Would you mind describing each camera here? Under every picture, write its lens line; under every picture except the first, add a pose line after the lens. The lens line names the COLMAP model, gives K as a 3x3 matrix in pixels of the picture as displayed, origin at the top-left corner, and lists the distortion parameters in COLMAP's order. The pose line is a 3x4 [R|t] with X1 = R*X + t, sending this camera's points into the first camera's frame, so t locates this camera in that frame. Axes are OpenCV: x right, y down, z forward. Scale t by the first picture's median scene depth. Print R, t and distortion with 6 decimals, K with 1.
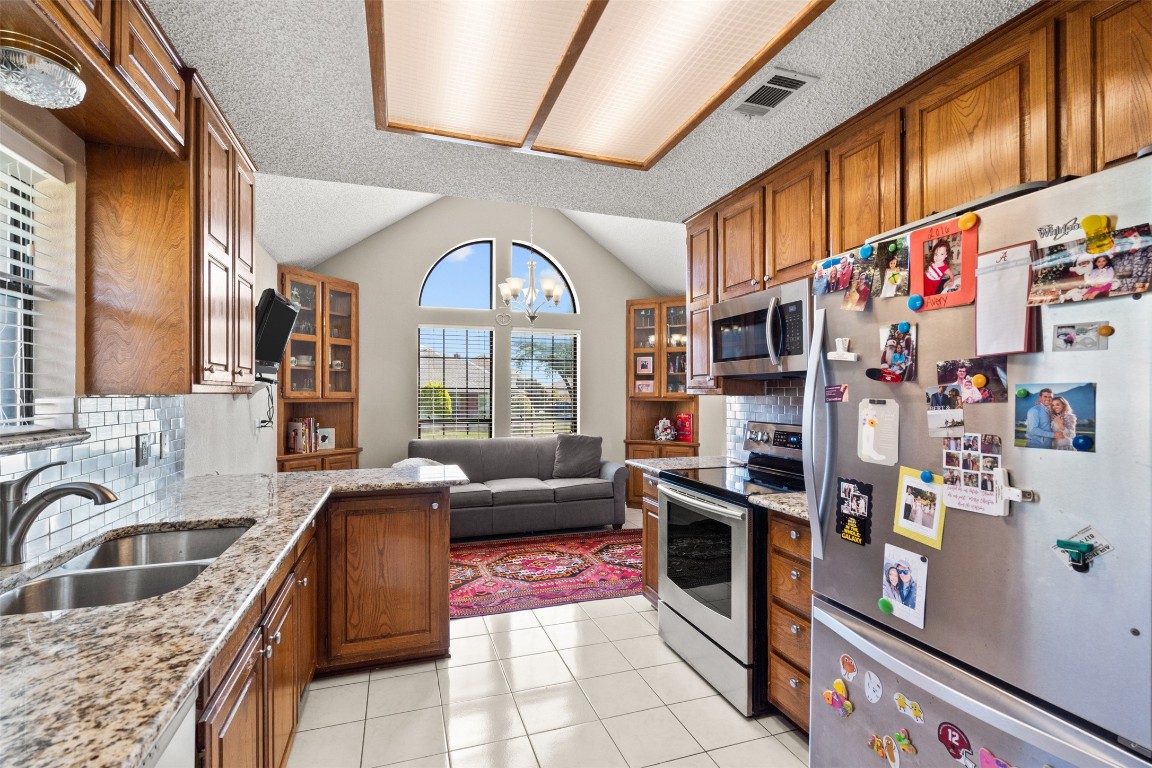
lens RADIAL K [[528.0, 0, 578.8], [0, 528.0, 392.0], [0, 0, 1]] dist [-0.002801, 0.000640]
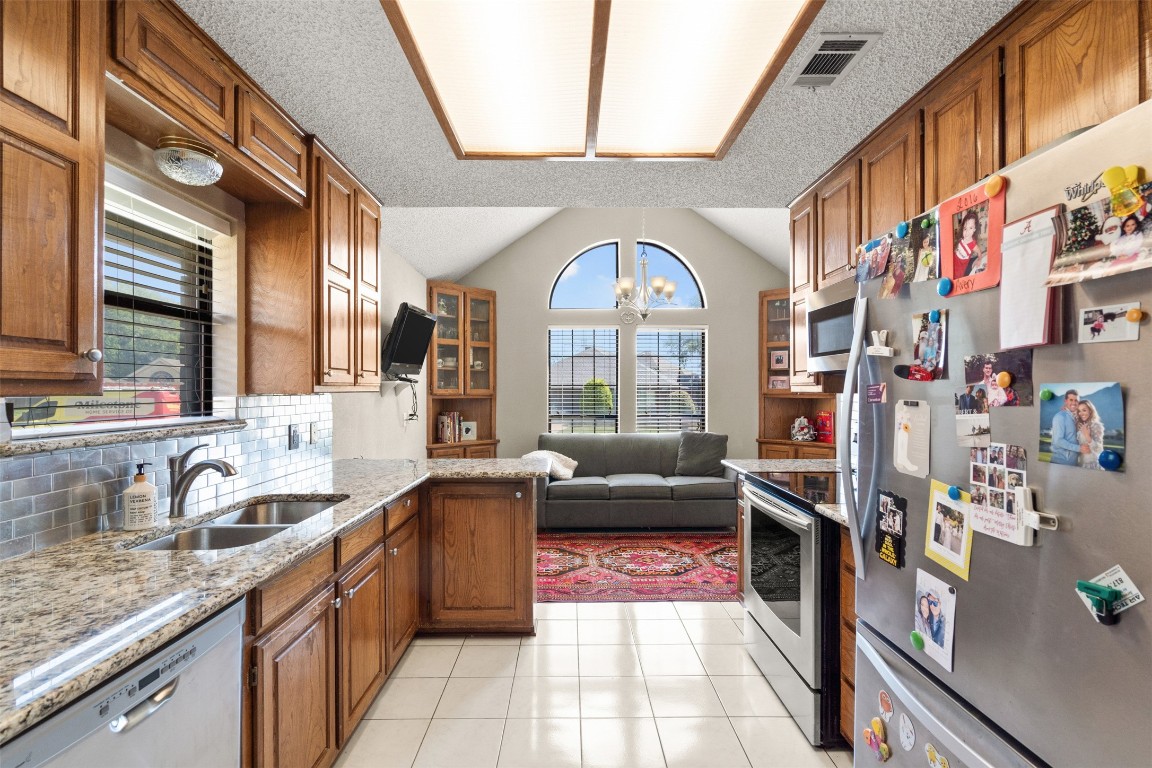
lens RADIAL K [[526.2, 0, 575.8], [0, 526.2, 388.7], [0, 0, 1]] dist [-0.002304, 0.000296]
pose [[0.948462, -0.002940, -0.316876, 0.297426], [0.003644, 0.999992, 0.001629, -0.008479], [0.316869, -0.002700, 0.948465, 0.009060]]
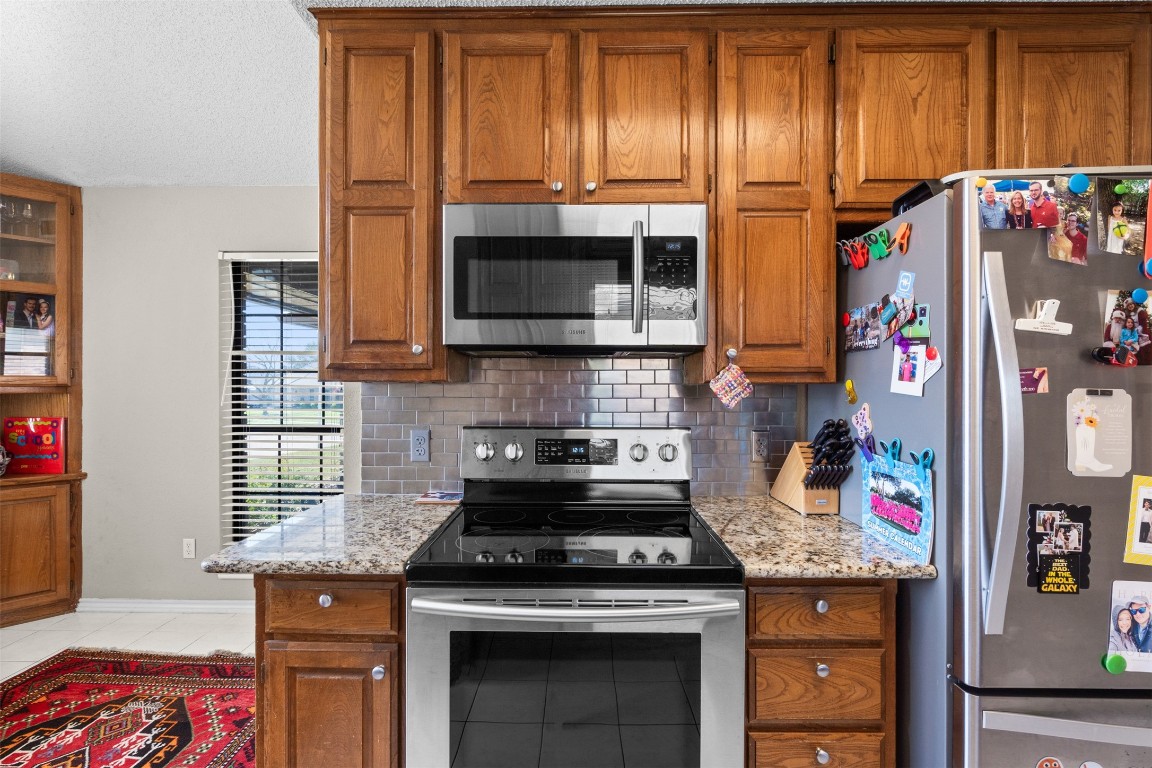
lens RADIAL K [[526.2, 0, 575.8], [0, 526.2, 388.7], [0, 0, 1]] dist [-0.002304, 0.000296]
pose [[0.339875, -0.005934, 0.940452, -0.348730], [-0.007017, 0.999936, 0.008845, 0.010782], [-0.940444, -0.009605, 0.339812, 1.345001]]
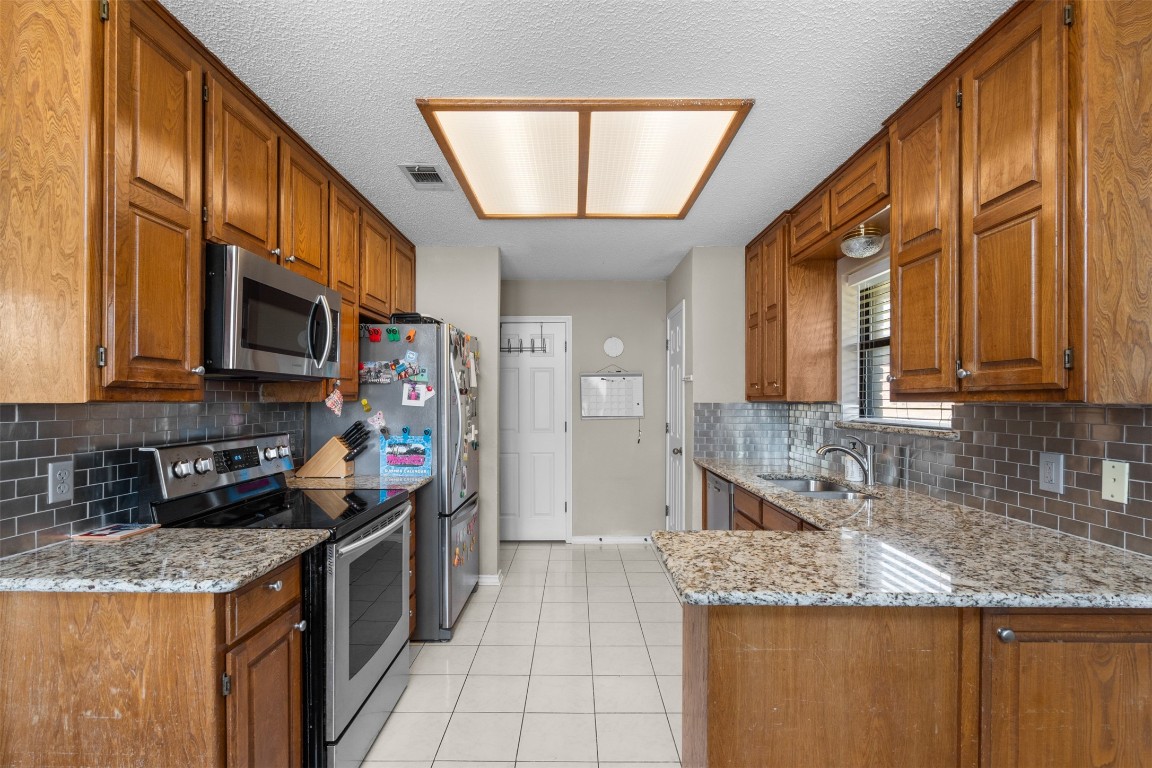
lens RADIAL K [[523.0, 0, 576.1], [0, 523.0, 400.5], [0, 0, 1]] dist [-0.000046, 0.000657]
pose [[-0.946530, -0.003040, 0.322602, -0.536582], [-0.003628, 0.999993, -0.001222, 0.004843], [-0.322596, -0.002327, -0.946534, 2.667055]]
